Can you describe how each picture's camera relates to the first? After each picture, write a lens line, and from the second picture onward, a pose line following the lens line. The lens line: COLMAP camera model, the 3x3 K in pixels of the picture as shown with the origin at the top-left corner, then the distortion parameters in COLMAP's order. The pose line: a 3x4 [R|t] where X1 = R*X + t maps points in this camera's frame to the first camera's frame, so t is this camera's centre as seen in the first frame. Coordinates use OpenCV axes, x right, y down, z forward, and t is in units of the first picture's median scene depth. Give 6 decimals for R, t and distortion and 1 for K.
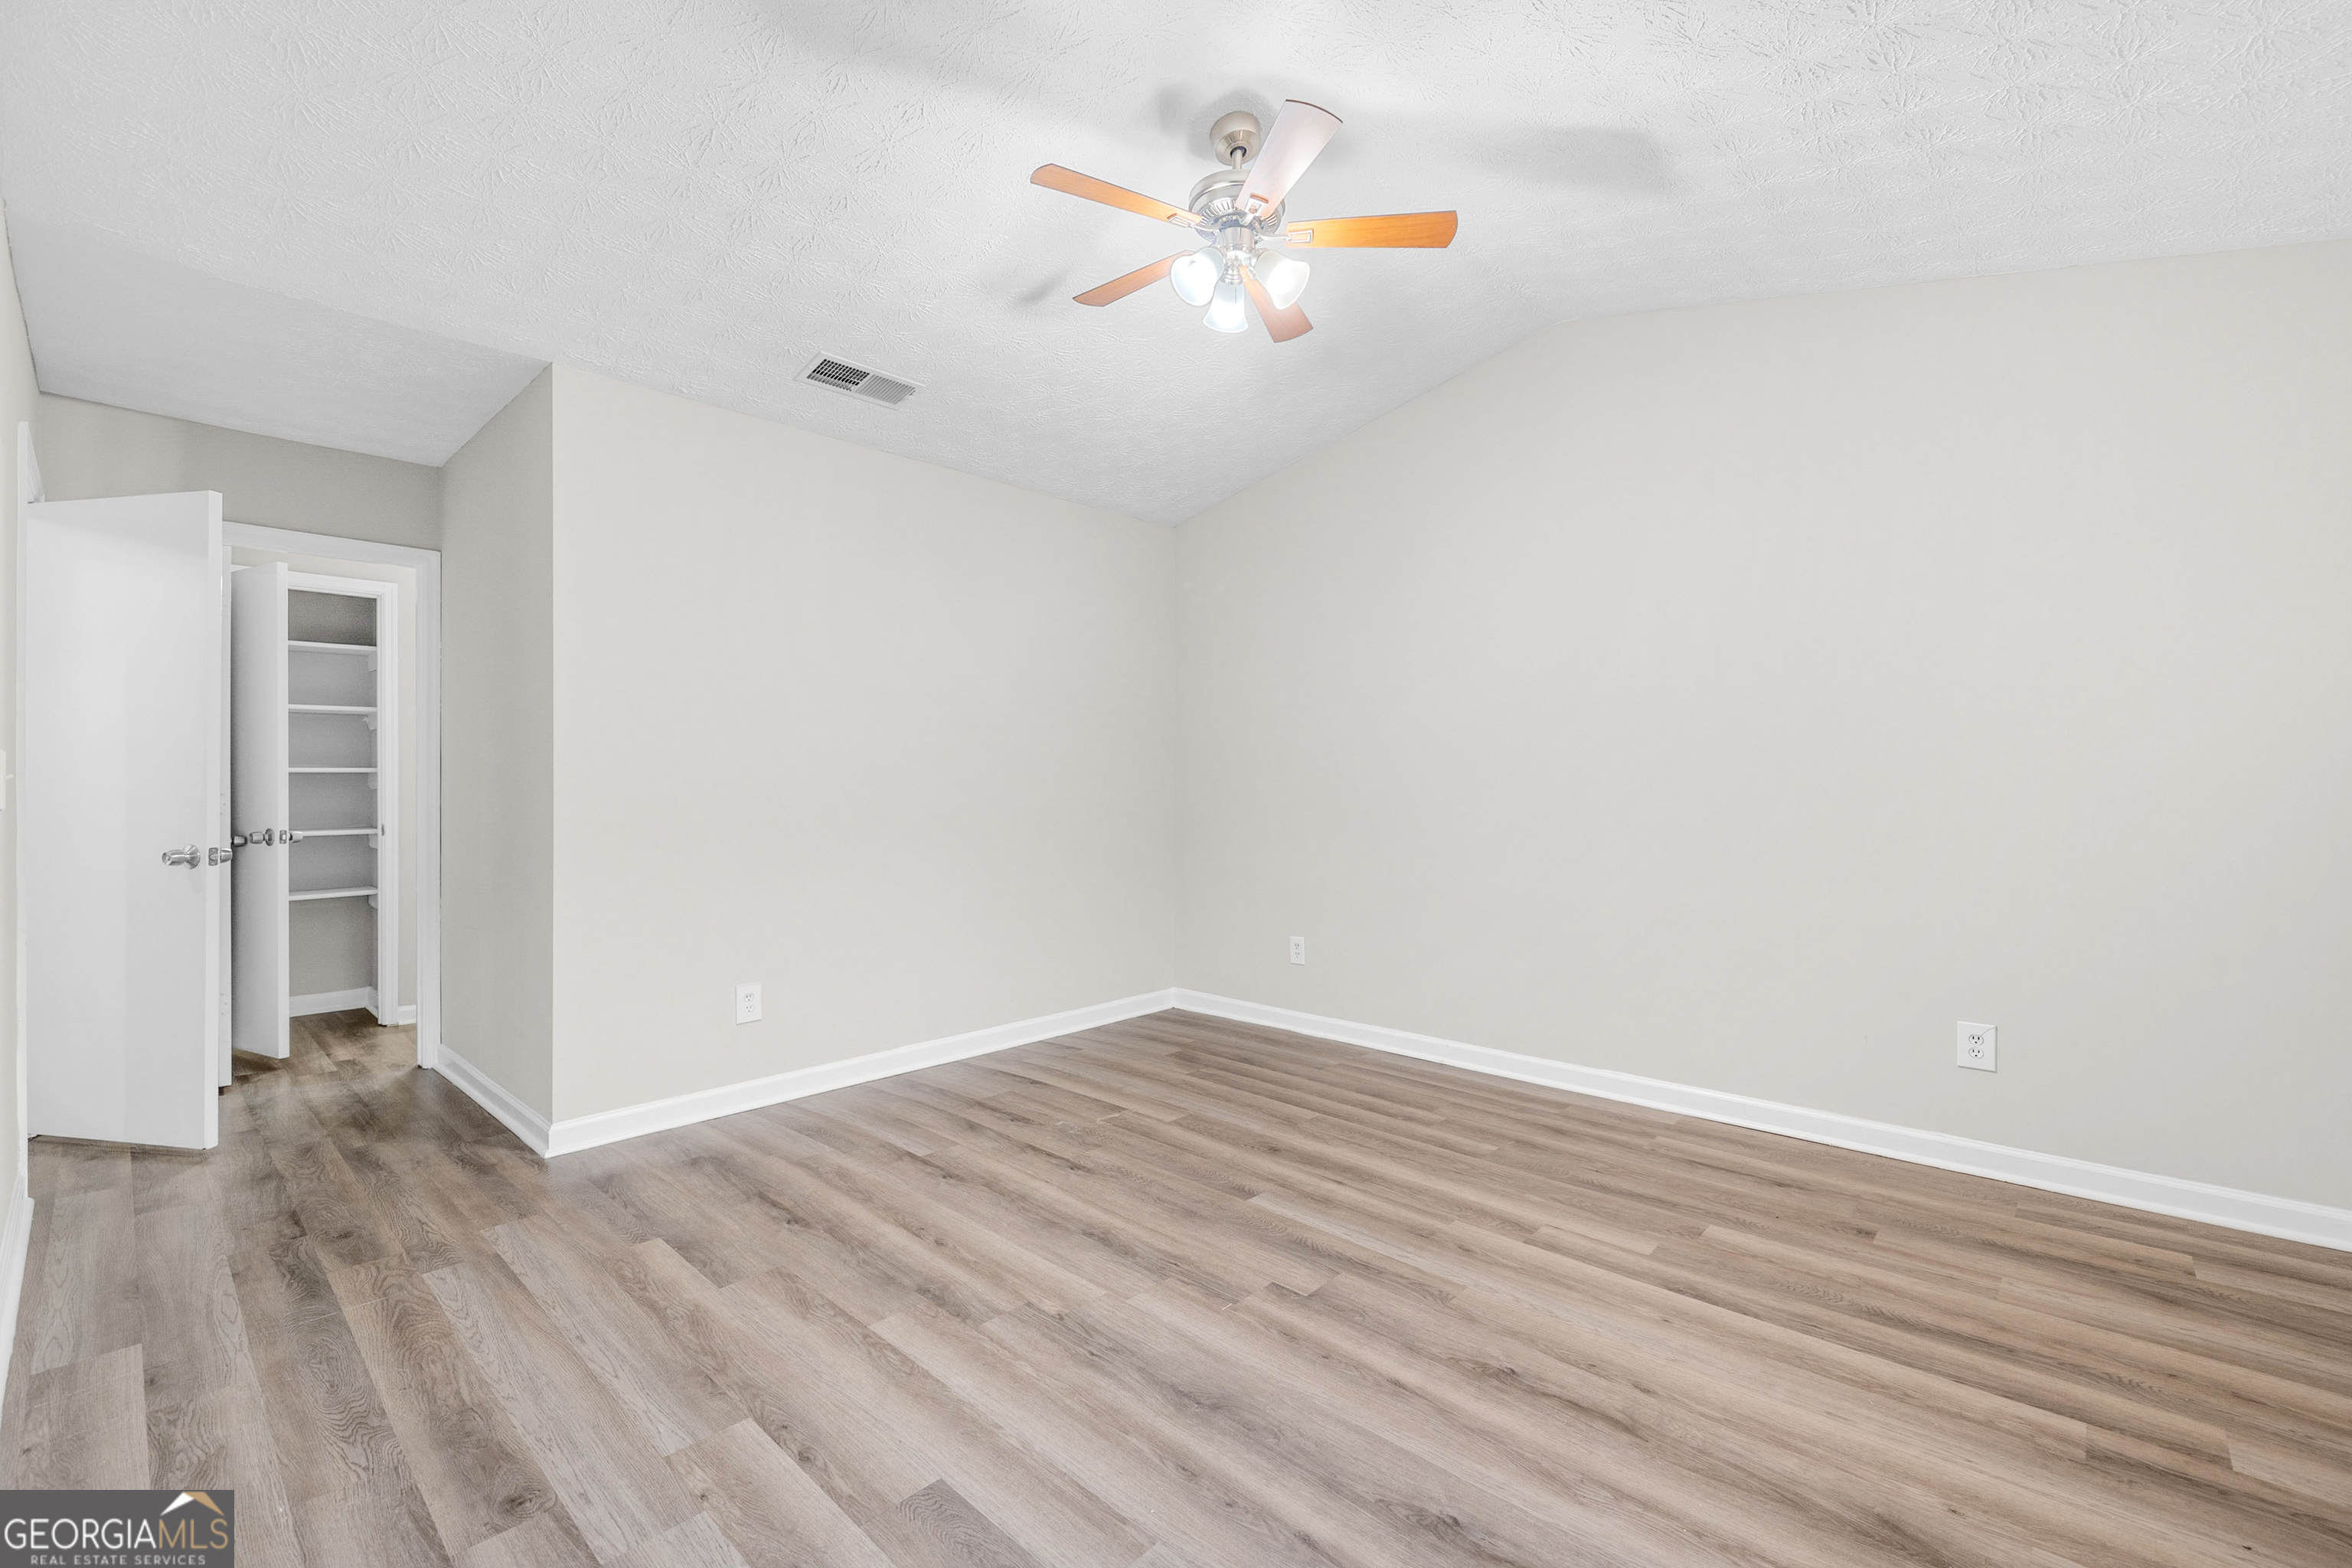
lens RADIAL K [[997.0, 0, 1174.7], [0, 997.0, 786.5], [0, 0, 1]] dist [0.000523, 0.000318]
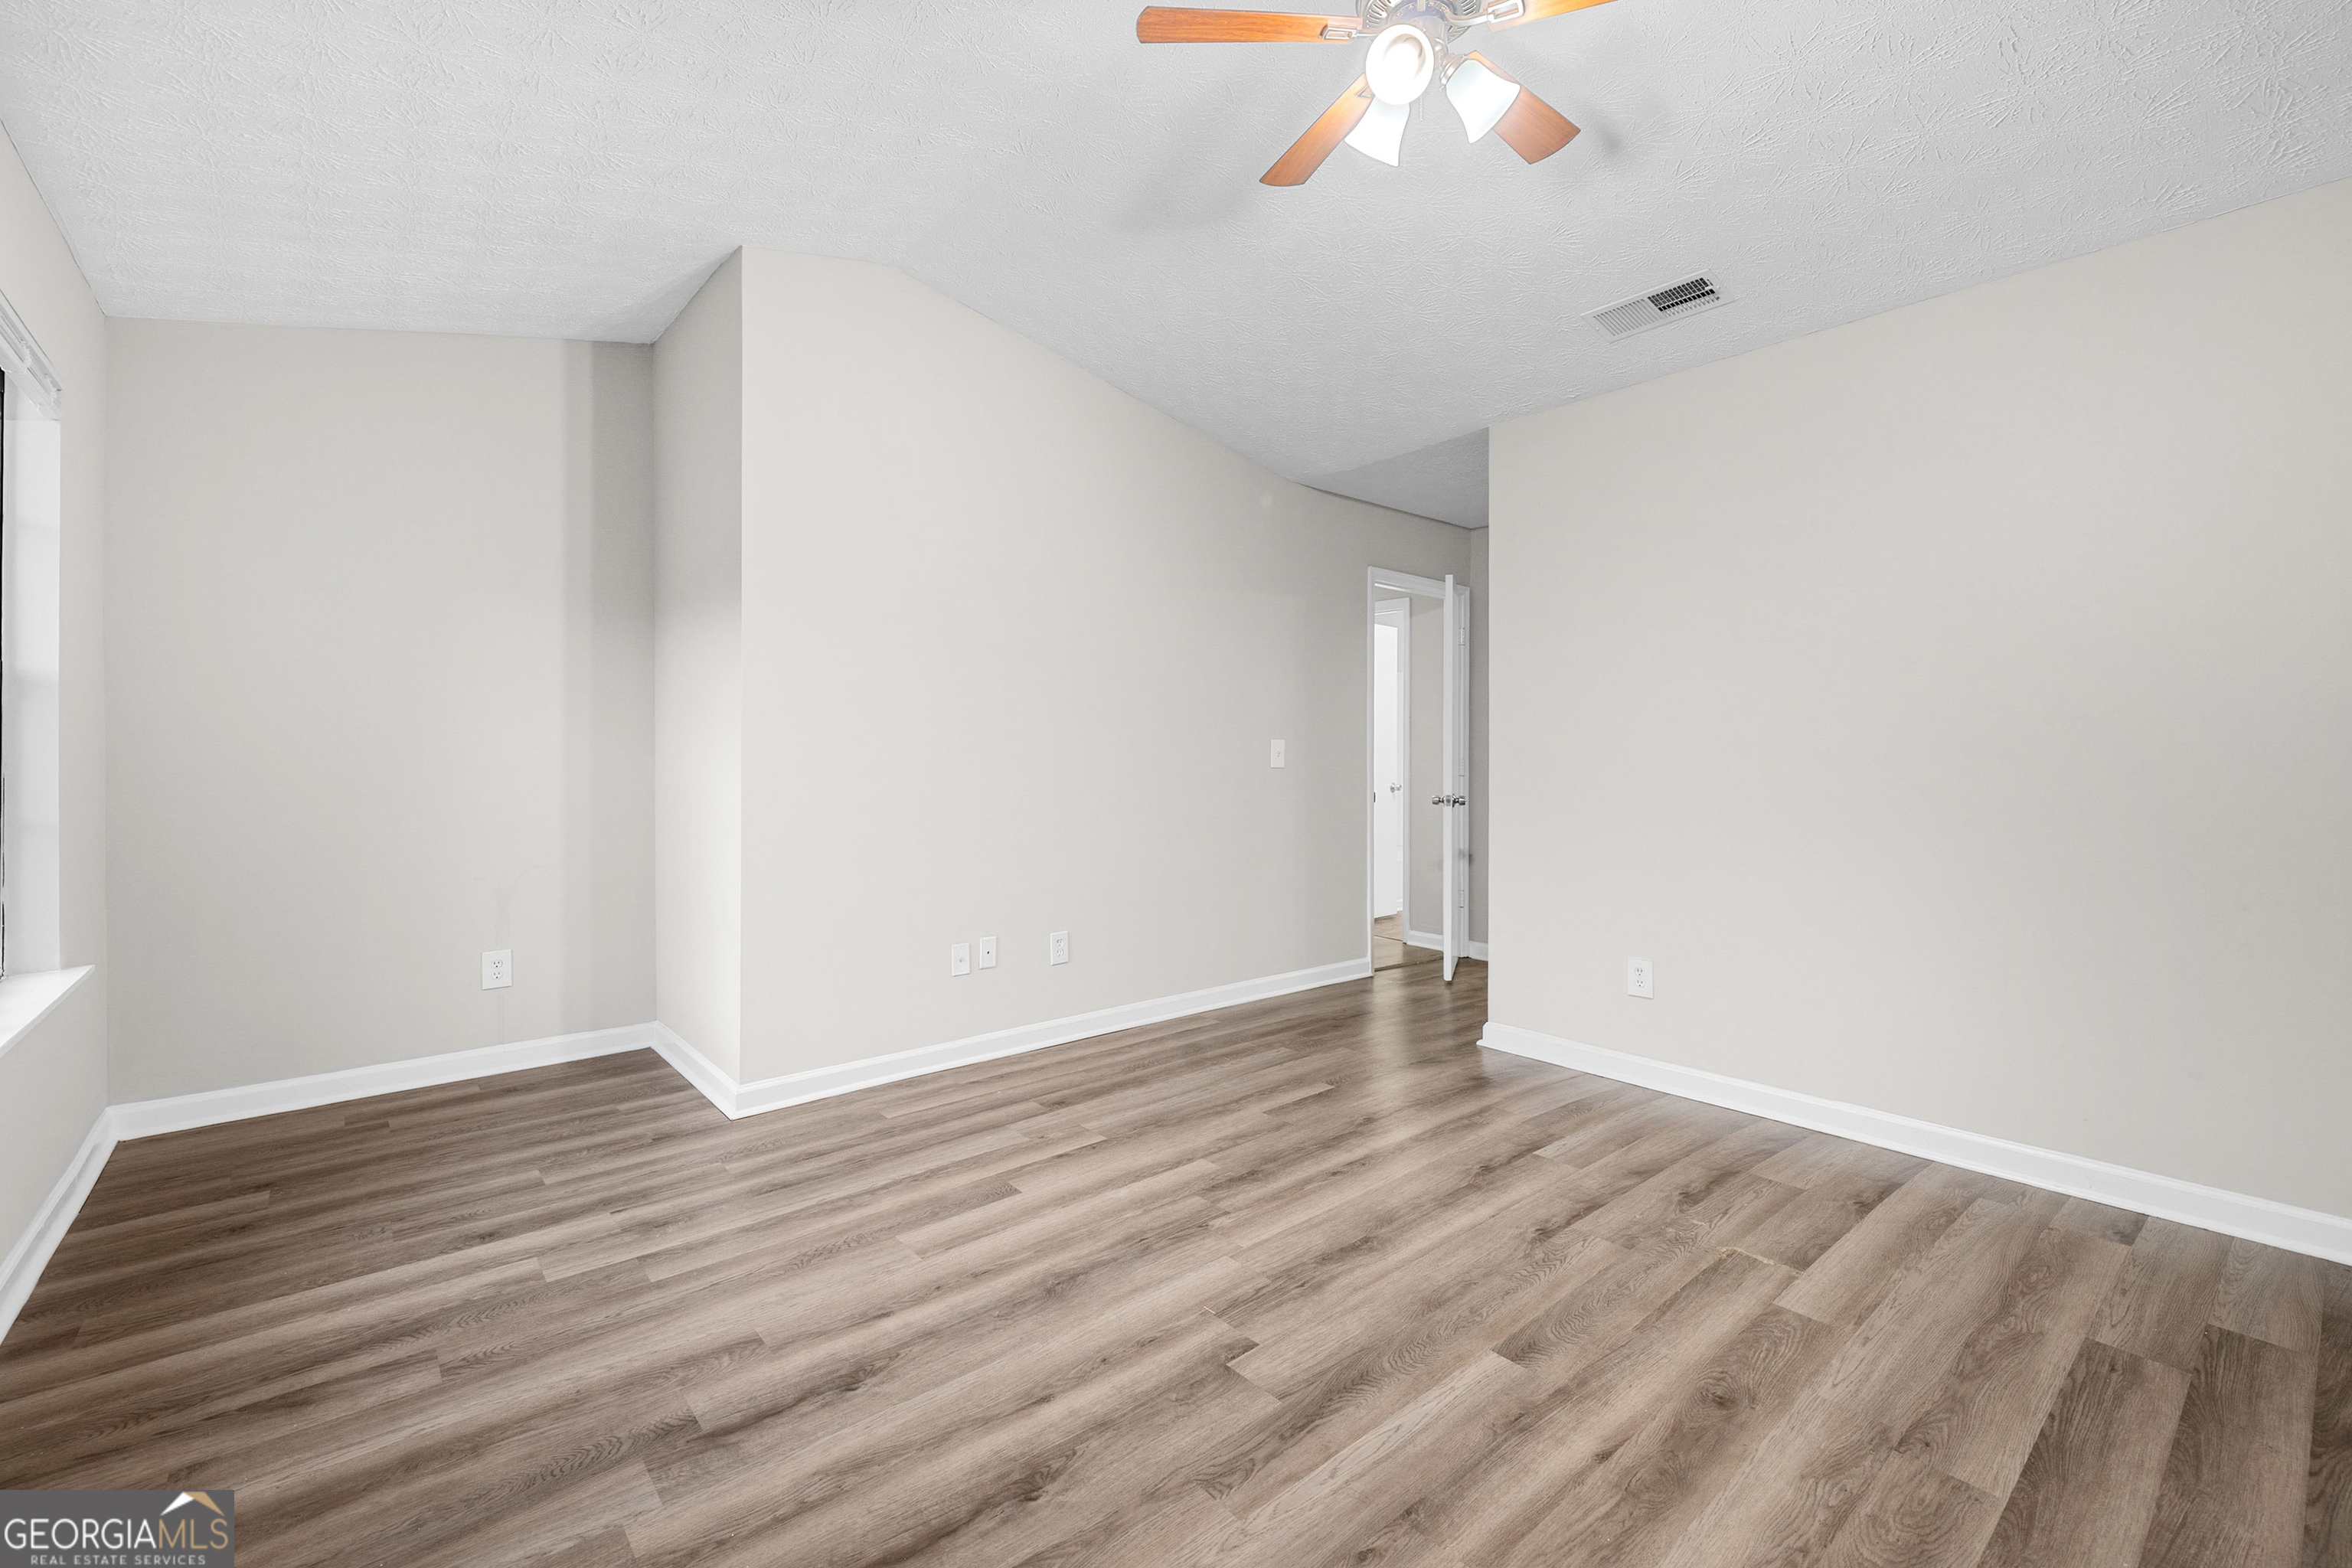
lens RADIAL K [[997.0, 0, 1174.4], [0, 997.0, 768.2], [0, 0, 1]] dist [0.000523, 0.000318]
pose [[-0.120495, 0.012022, -0.992641, 0.850155], [-0.000556, 0.999926, 0.012177, -0.001968], [0.992714, 0.002019, -0.120480, 0.930166]]
